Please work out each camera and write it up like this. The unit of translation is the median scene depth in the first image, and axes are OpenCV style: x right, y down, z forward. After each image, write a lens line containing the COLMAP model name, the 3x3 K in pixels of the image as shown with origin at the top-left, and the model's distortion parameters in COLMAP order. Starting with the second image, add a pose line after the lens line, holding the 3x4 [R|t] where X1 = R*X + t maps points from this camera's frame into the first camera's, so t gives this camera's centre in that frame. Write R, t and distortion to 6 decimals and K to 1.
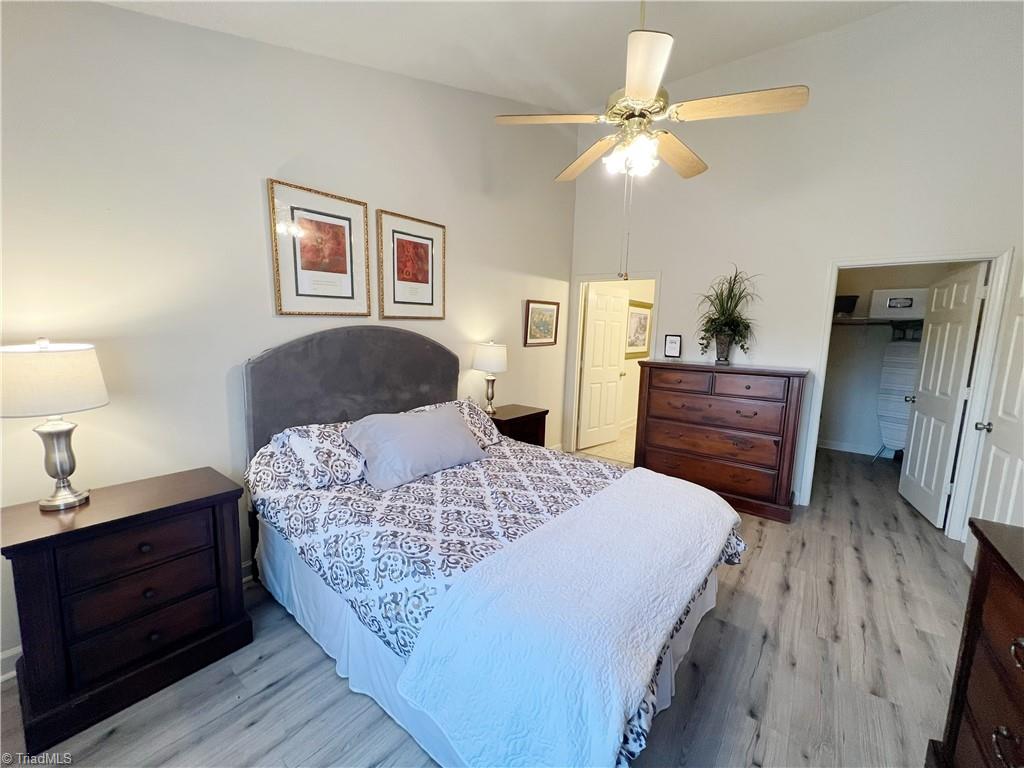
lens RADIAL K [[412.4, 0, 516.2], [0, 412.4, 385.6], [0, 0, 1]] dist [-0.002147, 0.000434]
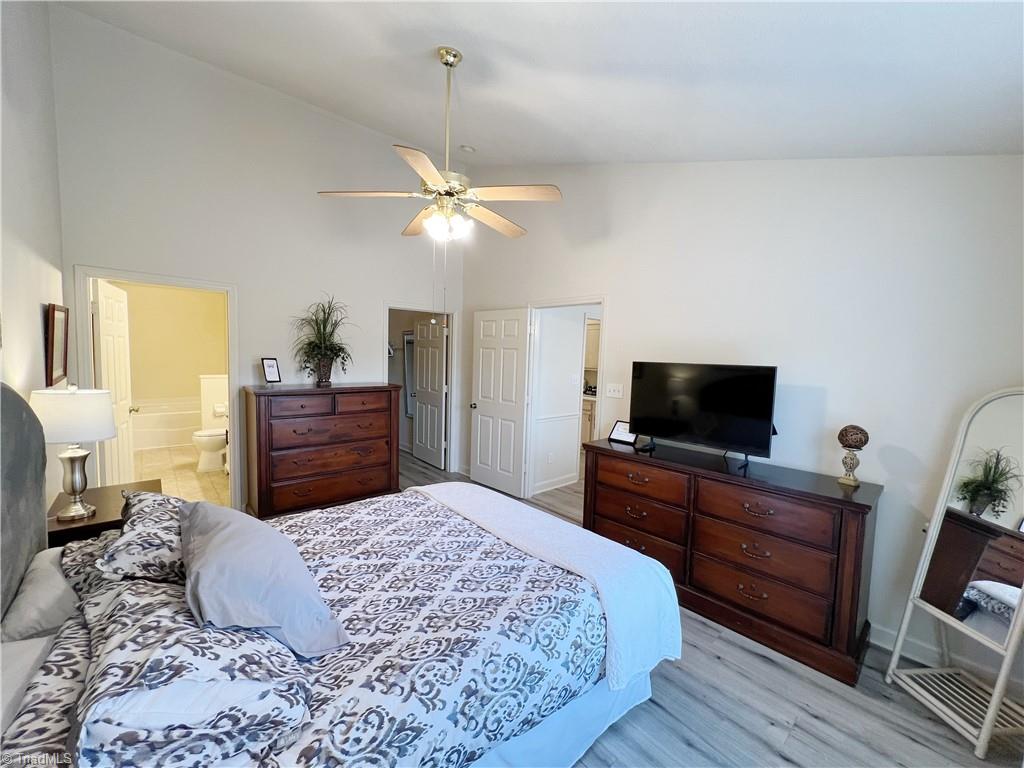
lens RADIAL K [[412.4, 0, 515.3], [0, 412.4, 383.0], [0, 0, 1]] dist [-0.002147, 0.000434]
pose [[0.185212, -0.096945, 0.977905, -0.619291], [0.103730, 0.991491, 0.078645, -0.121497], [-0.977209, 0.086872, 0.193692, 0.424586]]
